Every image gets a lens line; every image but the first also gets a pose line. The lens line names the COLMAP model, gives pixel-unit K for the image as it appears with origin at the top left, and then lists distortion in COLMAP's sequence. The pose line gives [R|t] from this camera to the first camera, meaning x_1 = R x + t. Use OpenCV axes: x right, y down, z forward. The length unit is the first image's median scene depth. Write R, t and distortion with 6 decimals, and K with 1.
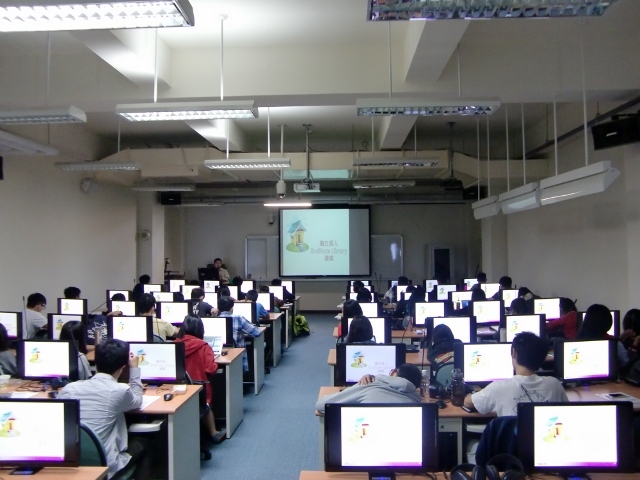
lens RADIAL K [[500.9, 0, 321.3], [0, 500.9, 233.7], [0, 0, 1]] dist [-0.107737, 0.090307]
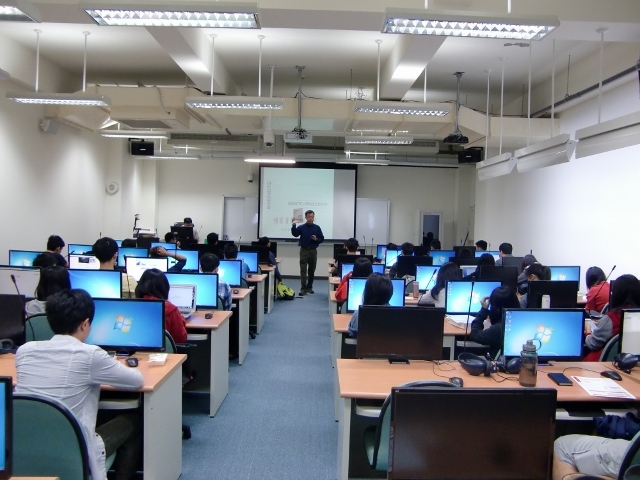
lens RADIAL K [[500.9, 0, 320.4], [0, 500.9, 233.5], [0, 0, 1]] dist [-0.107737, 0.090307]
pose [[0.997657, 0.033824, 0.059472, -0.041670], [-0.037310, 0.997589, 0.058521, 0.031055], [-0.057349, -0.060603, 0.996513, 0.109262]]
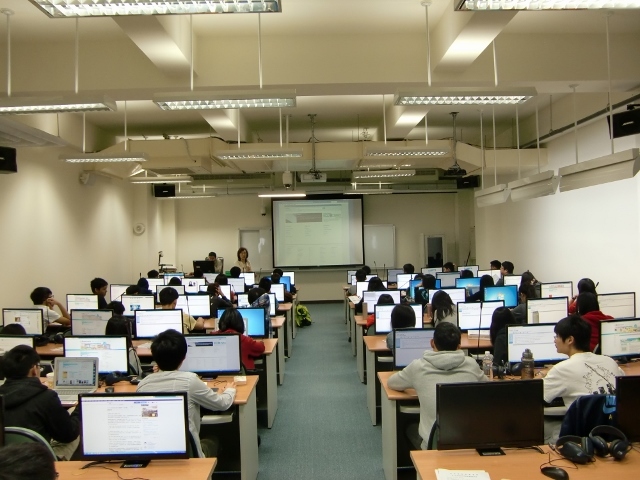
lens RADIAL K [[500.9, 0, 321.1], [0, 500.9, 235.6], [0, 0, 1]] dist [-0.107737, 0.090307]
pose [[0.997966, -0.016652, 0.061534, -0.089565], [0.015366, 0.999655, 0.021312, 0.002657], [-0.061867, -0.020323, 0.997877, -0.001218]]
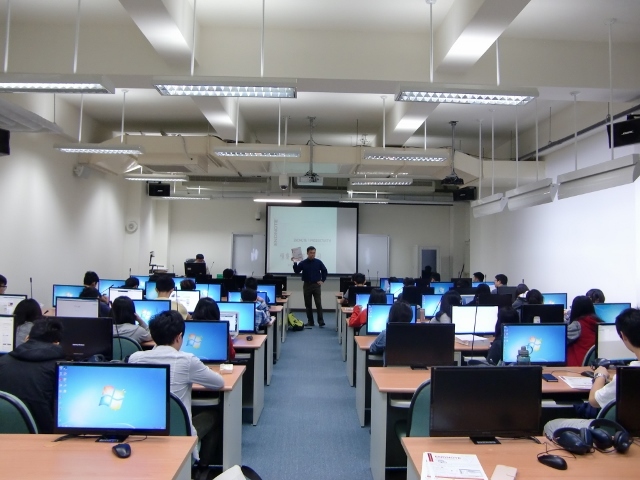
lens RADIAL K [[500.9, 0, 320.8], [0, 500.9, 236.0], [0, 0, 1]] dist [-0.107737, 0.090307]
pose [[0.996903, 0.027693, 0.073603, -0.090160], [-0.027160, 0.999597, -0.008227, 0.029929], [-0.073801, 0.006202, 0.997254, 0.009642]]
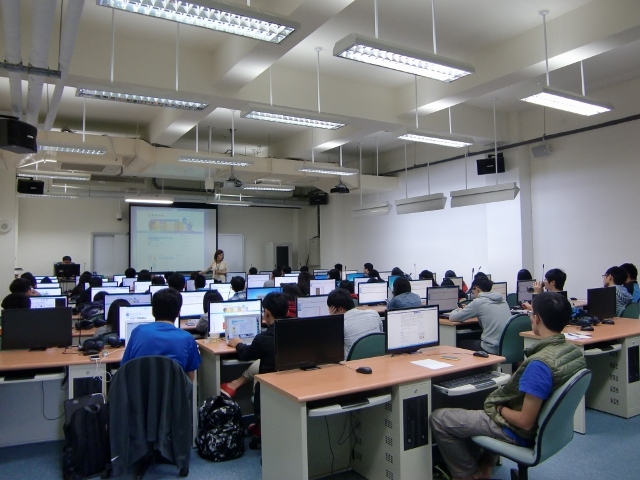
lens RADIAL K [[500.9, 0, 323.8], [0, 500.9, 232.3], [0, 0, 1]] dist [-0.107737, 0.090307]
pose [[0.834657, 0.022427, 0.550313, -0.553551], [-0.009632, 0.999612, -0.026129, 0.047229], [-0.550685, 0.016508, 0.834550, -0.056729]]
